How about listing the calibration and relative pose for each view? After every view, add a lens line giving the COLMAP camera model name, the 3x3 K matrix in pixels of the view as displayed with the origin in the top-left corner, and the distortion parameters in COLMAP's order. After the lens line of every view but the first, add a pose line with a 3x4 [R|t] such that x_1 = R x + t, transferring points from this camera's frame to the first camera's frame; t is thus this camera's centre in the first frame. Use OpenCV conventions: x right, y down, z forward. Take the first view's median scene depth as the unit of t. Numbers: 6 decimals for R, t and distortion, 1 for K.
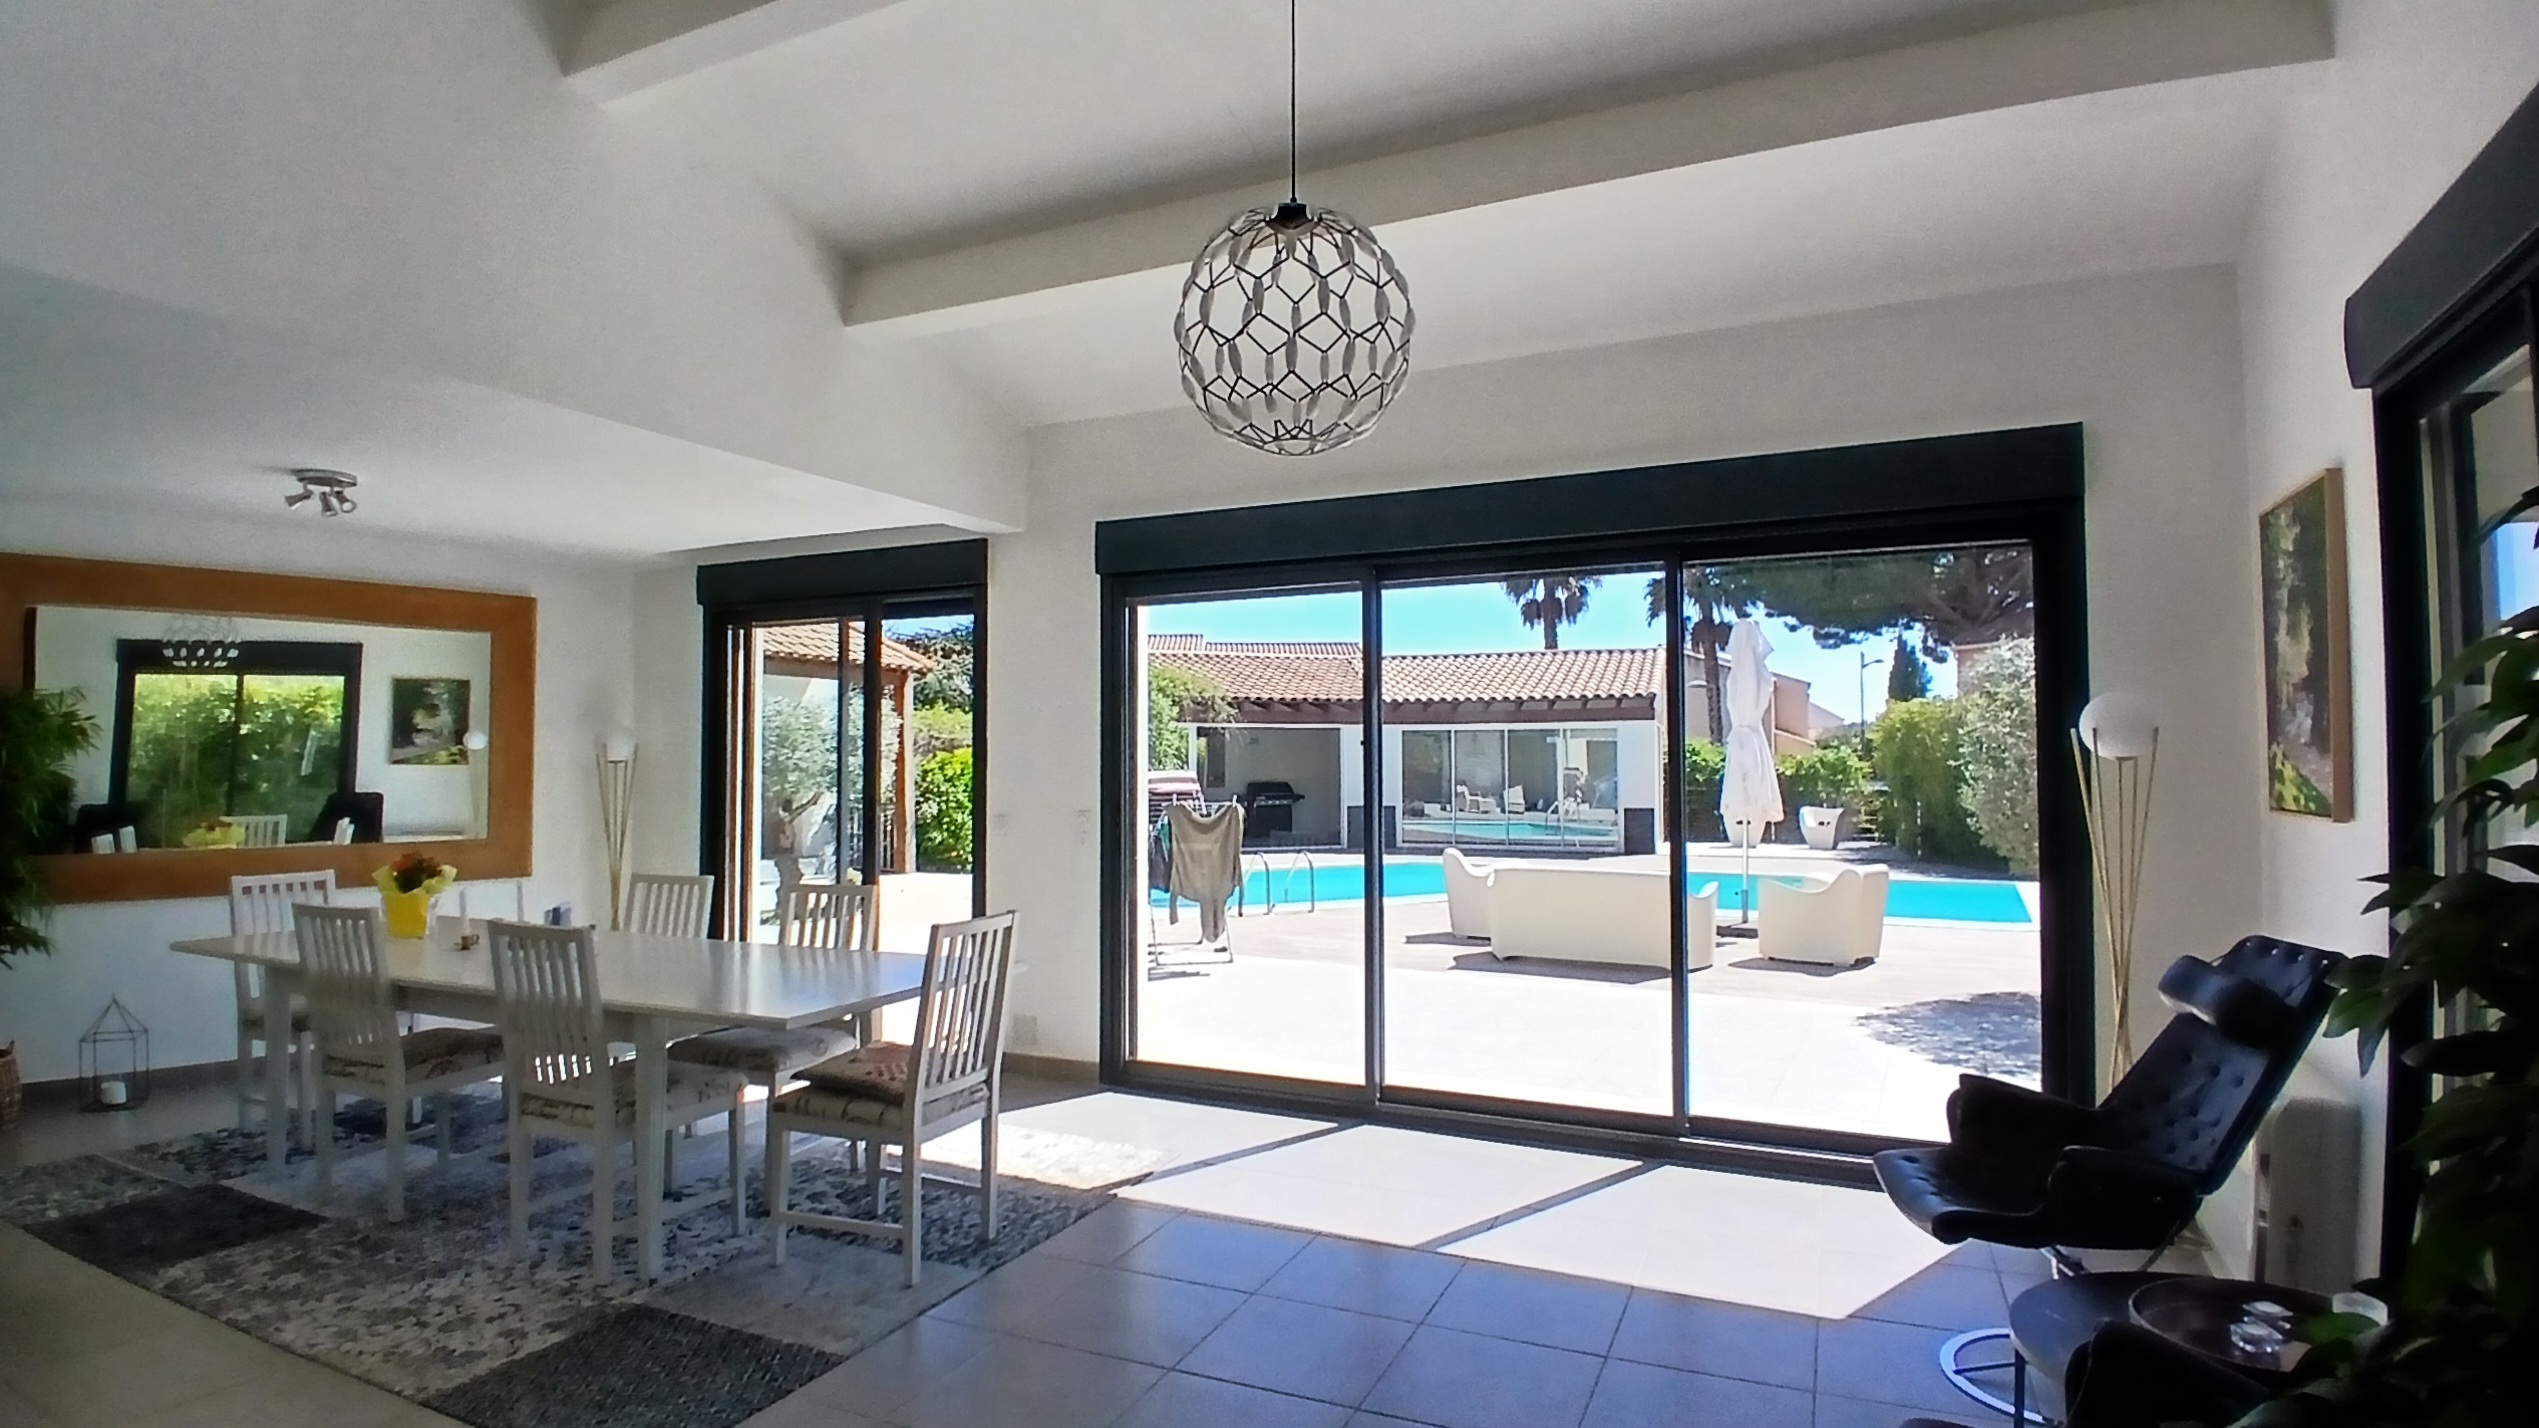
lens RADIAL K [[1285.0, 0, 1269.5], [0, 1285.0, 714.0], [0, 0, 1]] dist [0.000364, -0.044221]
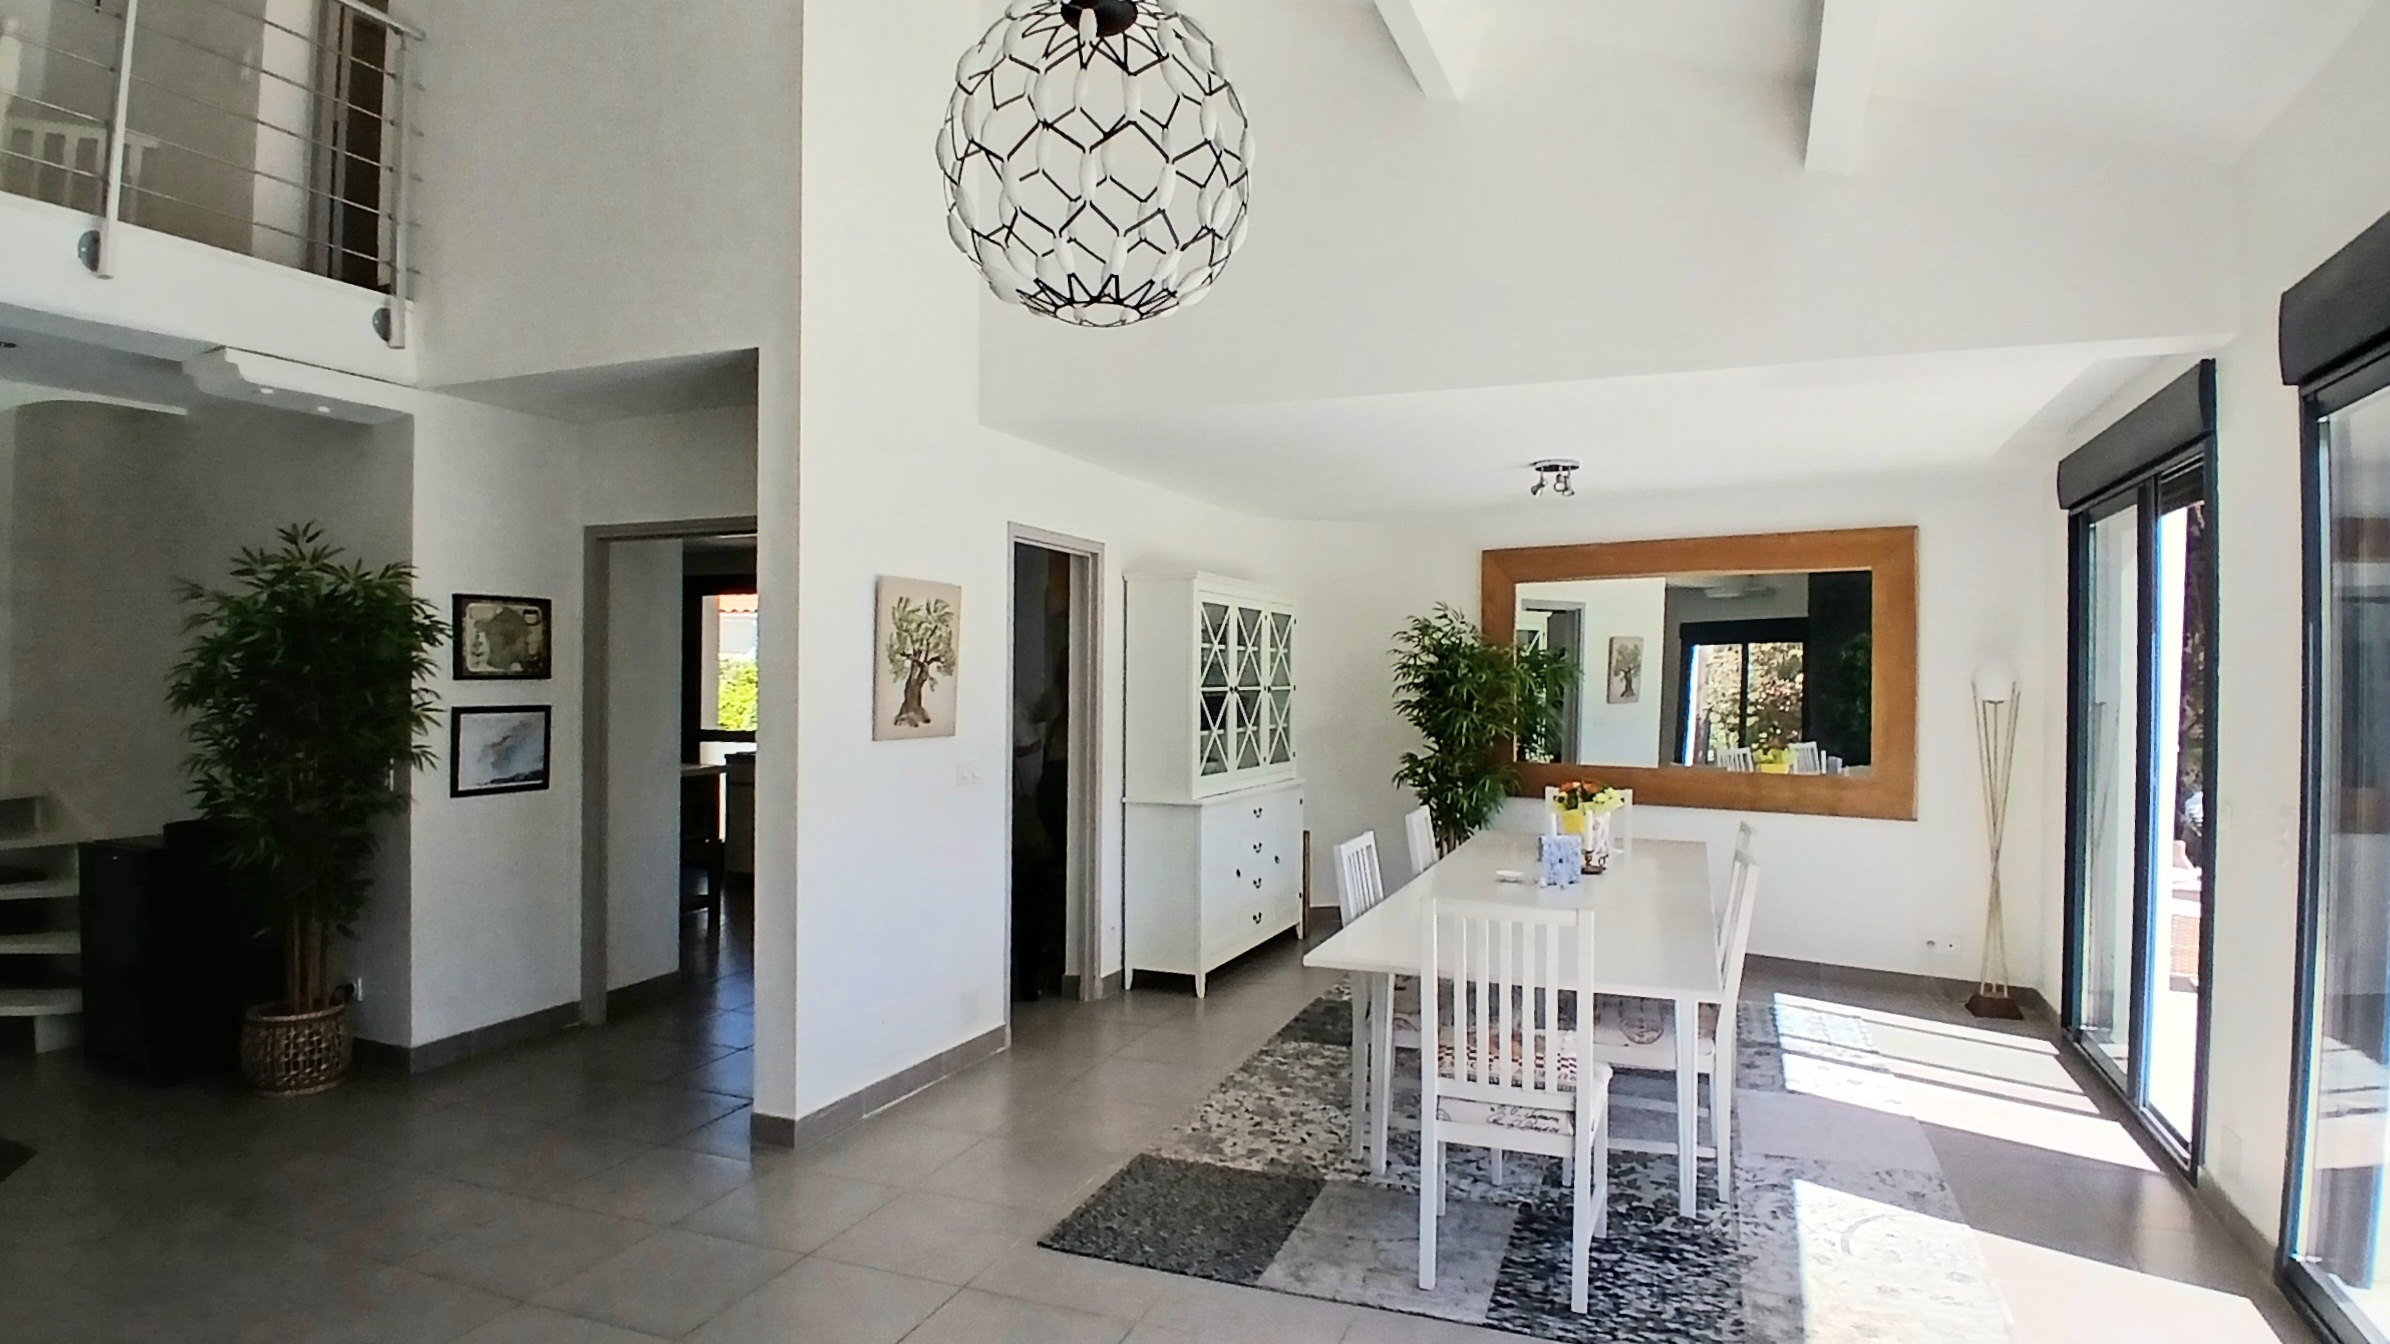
lens RADIAL K [[1264.5, 0, 1195.0], [0, 1264.5, 672.0], [0, 0, 1]] dist [0.000328, -0.000254]
pose [[0.047642, -0.004641, -0.998854, 0.649377], [0.035530, 0.999364, -0.002949, 0.002849], [0.998232, -0.035348, 0.047776, 0.848268]]
